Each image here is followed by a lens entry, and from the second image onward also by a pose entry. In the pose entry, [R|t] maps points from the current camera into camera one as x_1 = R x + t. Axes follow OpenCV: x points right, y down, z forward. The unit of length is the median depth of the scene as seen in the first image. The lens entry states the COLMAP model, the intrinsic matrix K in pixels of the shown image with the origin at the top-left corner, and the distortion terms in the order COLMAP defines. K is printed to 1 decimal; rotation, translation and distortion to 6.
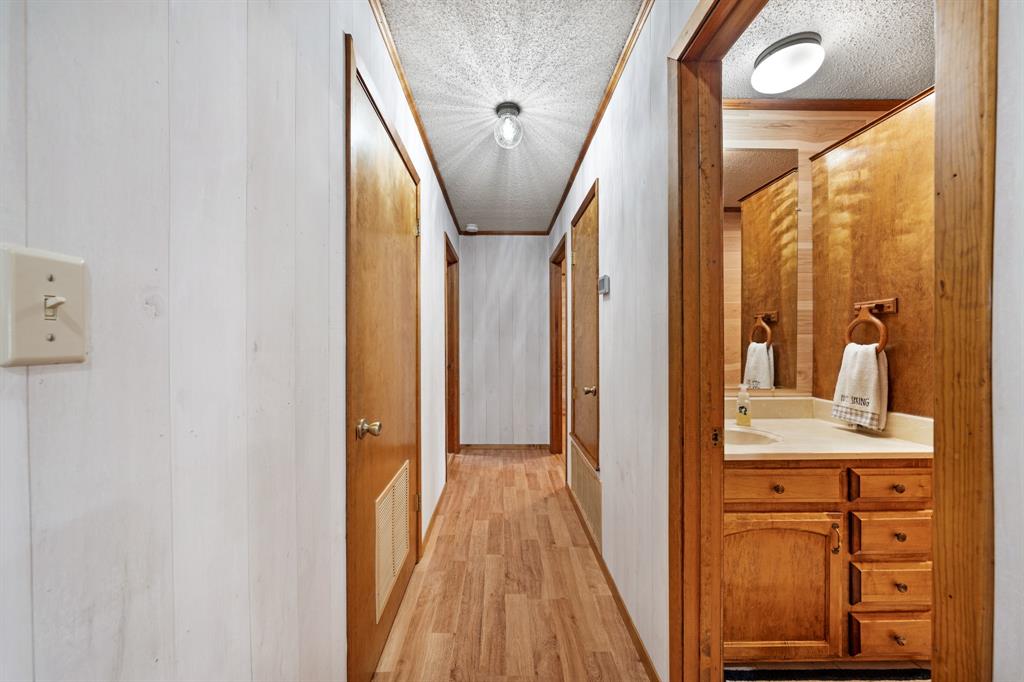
lens RADIAL K [[350.8, 0, 512.0], [0, 350.8, 341.0], [0, 0, 1]] dist [0.000283, 0.000045]
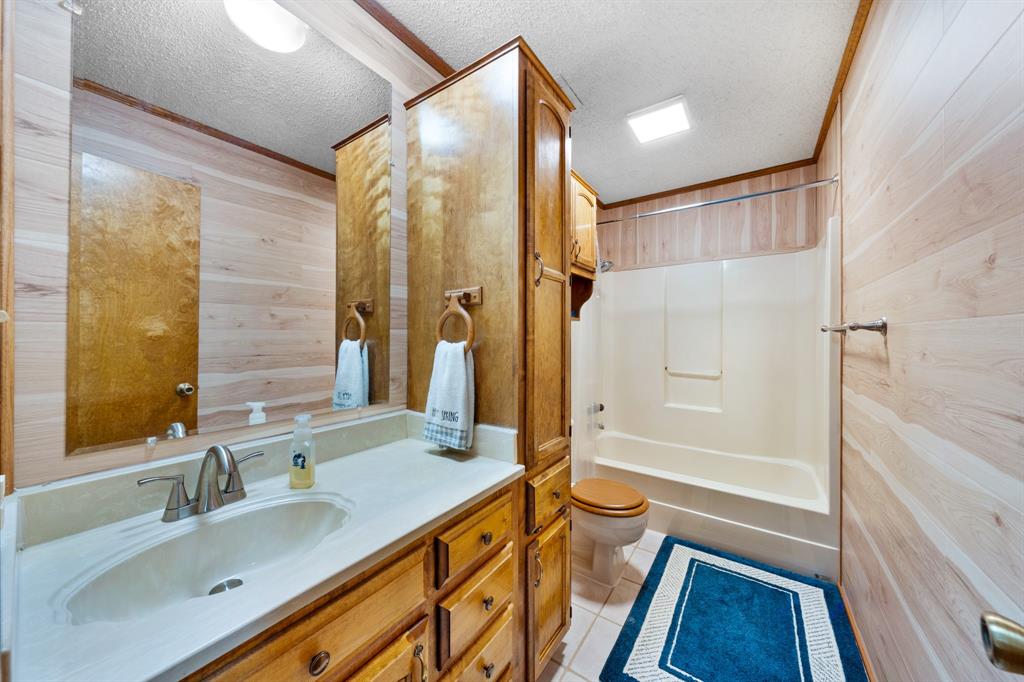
lens RADIAL K [[350.8, 0, 512.0], [0, 350.8, 341.0], [0, 0, 1]] dist [0.000283, 0.000045]
pose [[0.584504, -0.007795, 0.811353, 0.403894], [-0.000645, 0.999949, 0.010072, -0.001526], [-0.811390, -0.006410, 0.584469, 0.396868]]
